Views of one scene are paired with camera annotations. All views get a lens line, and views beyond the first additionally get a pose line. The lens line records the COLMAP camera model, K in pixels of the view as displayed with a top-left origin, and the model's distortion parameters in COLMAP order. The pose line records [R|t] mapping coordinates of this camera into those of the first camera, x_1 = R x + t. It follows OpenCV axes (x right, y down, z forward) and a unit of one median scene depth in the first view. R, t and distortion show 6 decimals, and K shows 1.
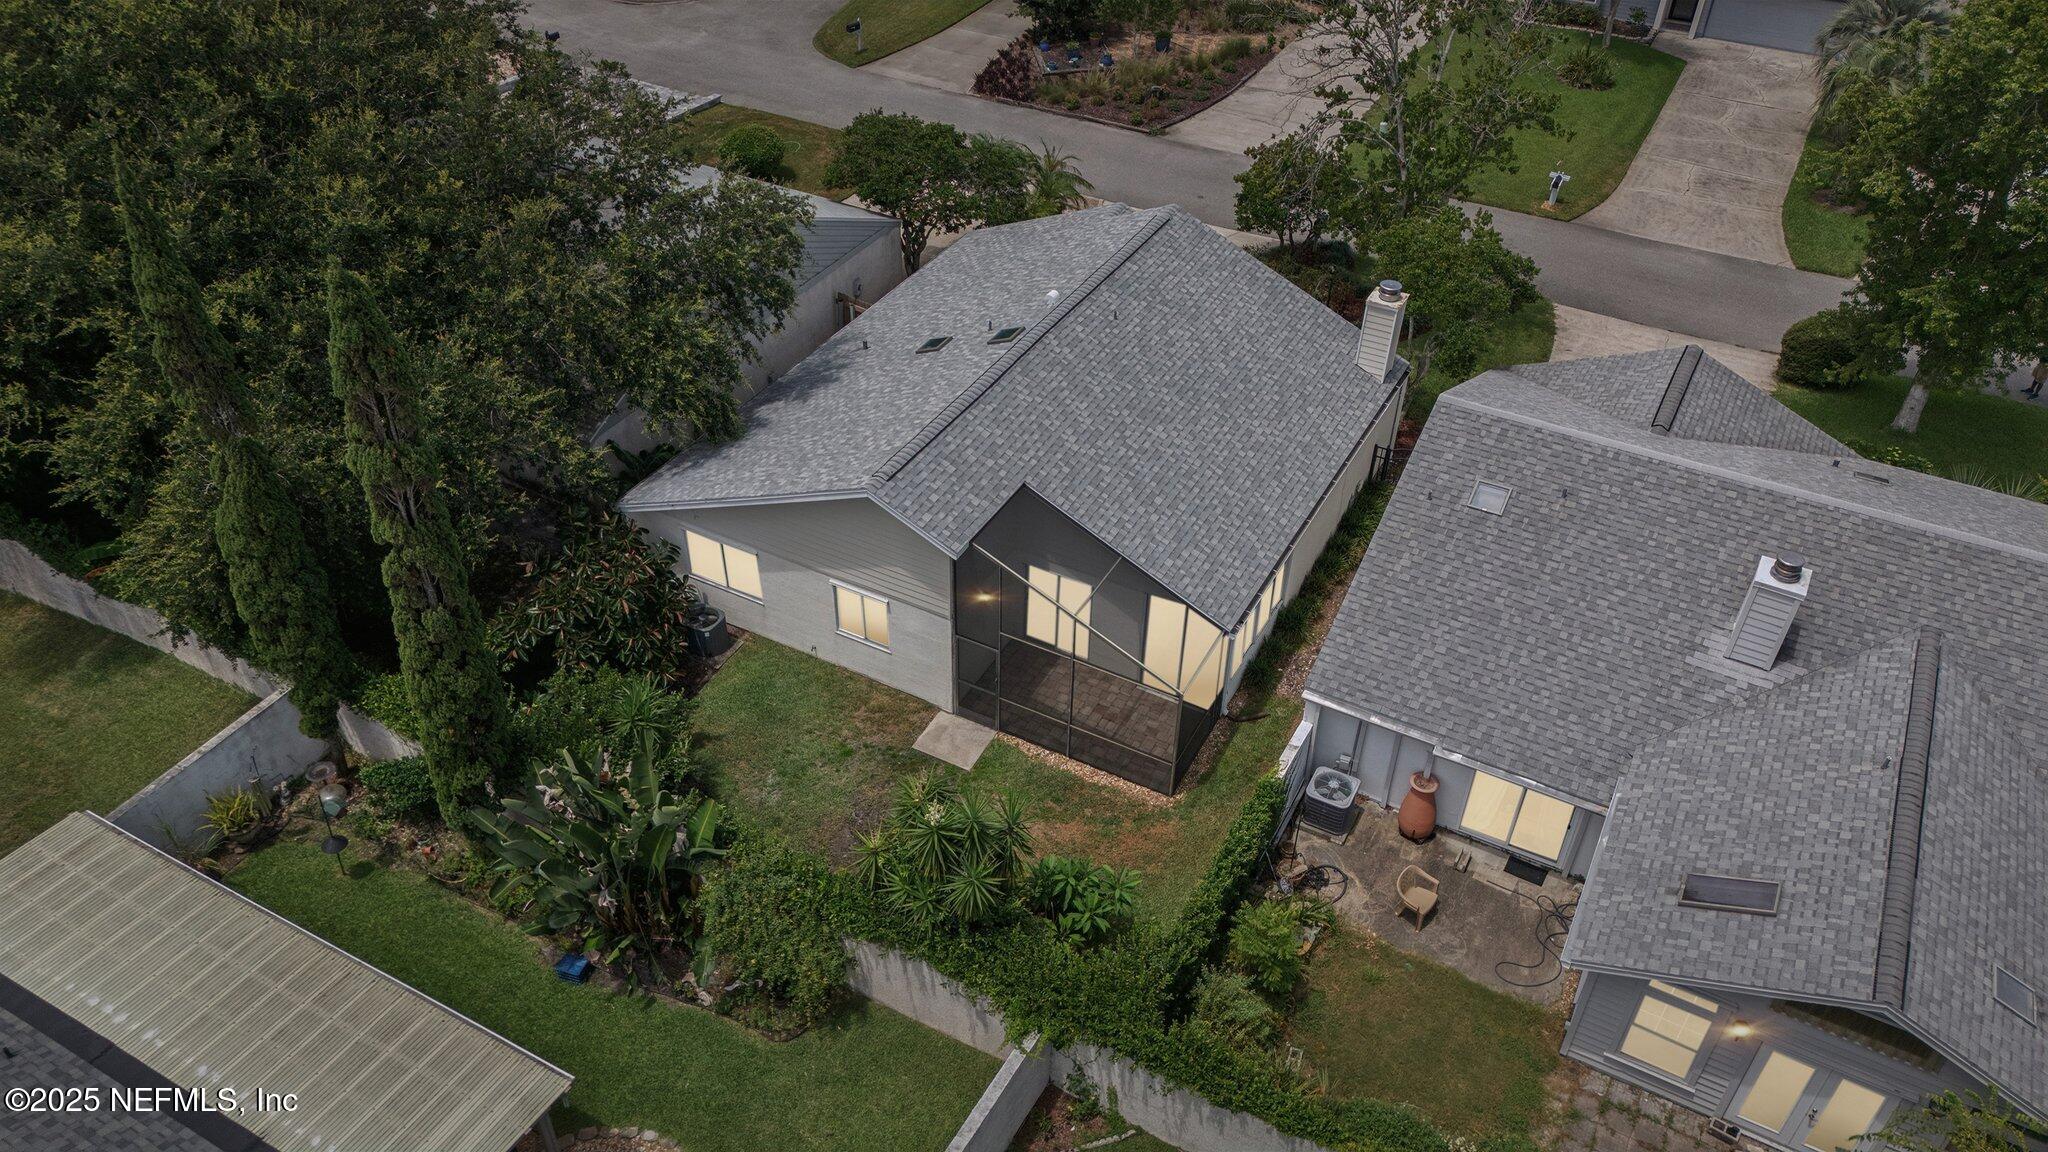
lens RADIAL K [[1516.2, 0, 1024.0], [0, 1516.2, 576.0], [0, 0, 1]] dist [0.041650, -0.002619]
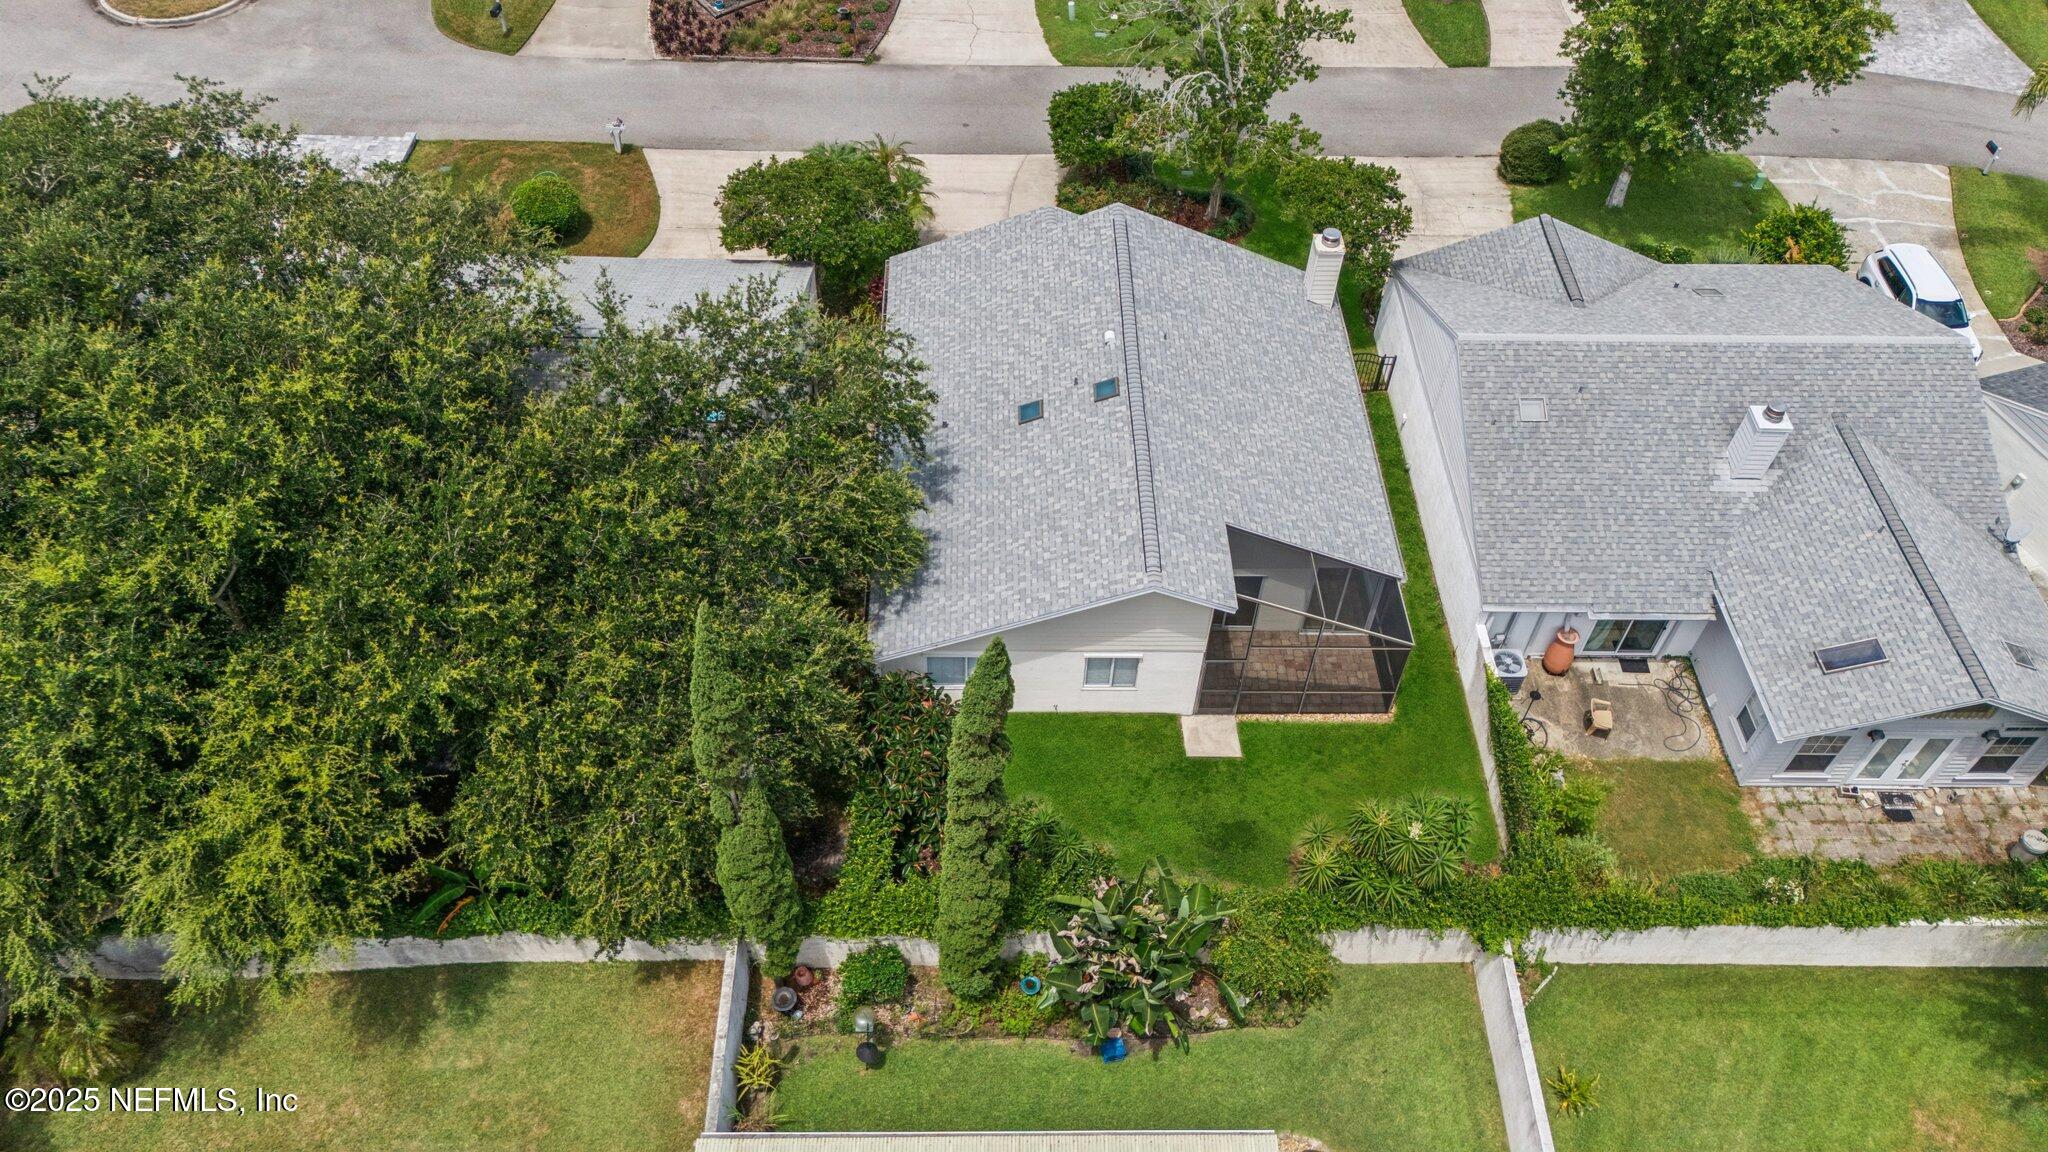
lens RADIAL K [[1516.2, 0, 1024.0], [0, 1516.2, 576.0], [0, 0, 1]] dist [0.041650, -0.002619]
pose [[0.870305, -0.365981, 0.329585, -0.600822], [0.295212, 0.923295, 0.245716, -0.399585], [-0.394232, -0.116551, 0.911591, -0.035645]]
